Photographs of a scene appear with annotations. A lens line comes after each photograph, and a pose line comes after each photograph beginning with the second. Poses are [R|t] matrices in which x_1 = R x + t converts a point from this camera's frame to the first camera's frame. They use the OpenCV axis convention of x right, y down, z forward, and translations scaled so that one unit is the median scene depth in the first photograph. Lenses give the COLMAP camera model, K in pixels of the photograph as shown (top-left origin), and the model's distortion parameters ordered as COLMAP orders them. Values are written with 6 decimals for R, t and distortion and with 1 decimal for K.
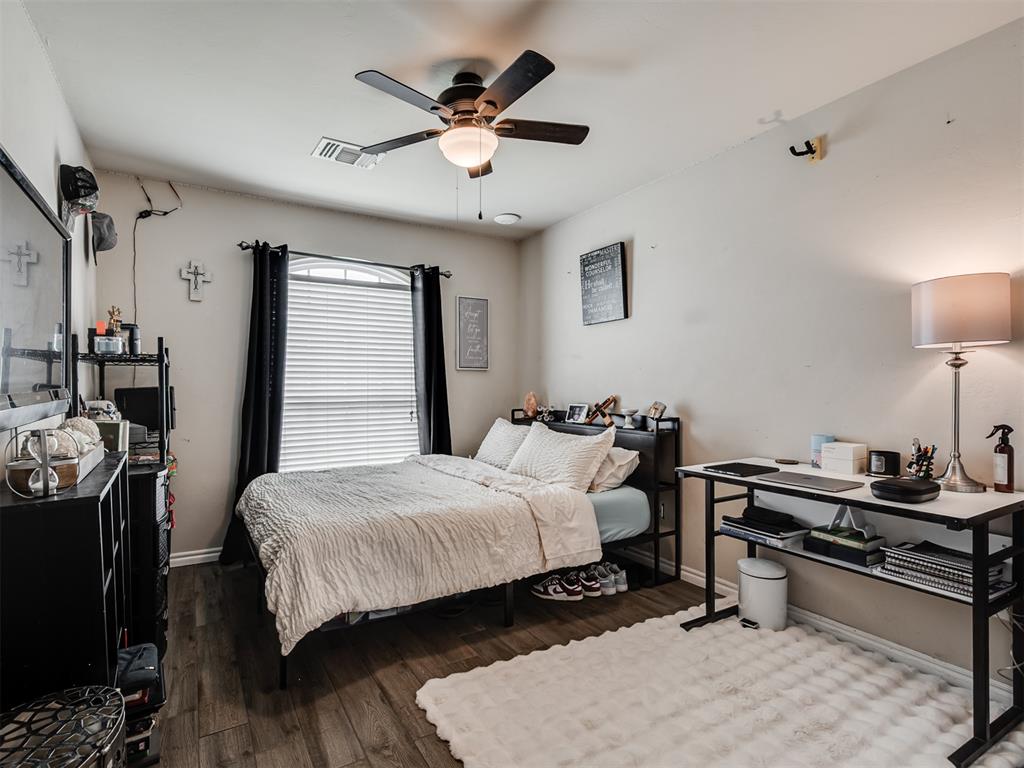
lens RADIAL K [[520.0, 0, 506.2], [0, 520.0, 385.5], [0, 0, 1]] dist [0.009524, 0.000058]
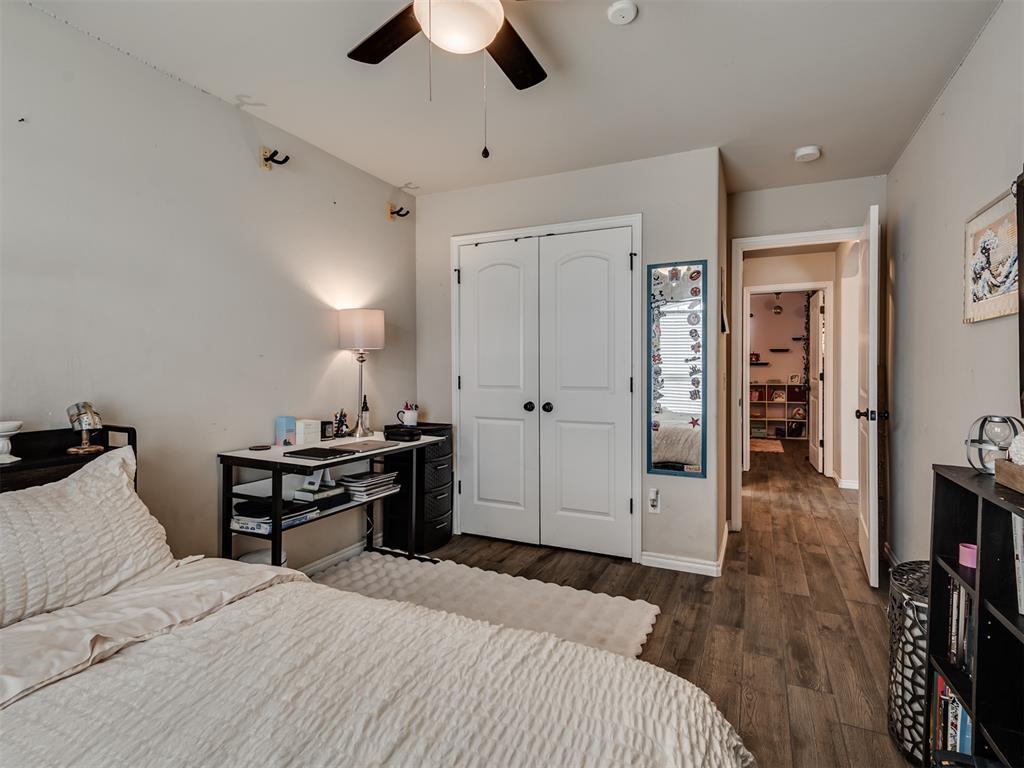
lens RADIAL K [[520.0, 0, 507.9], [0, 520.0, 380.4], [0, 0, 1]] dist [0.009524, 0.000058]
pose [[-0.545788, -0.016769, 0.837755, -0.707429], [0.004280, 0.999731, 0.022799, -0.011027], [-0.837912, 0.016029, -0.545569, 1.370236]]
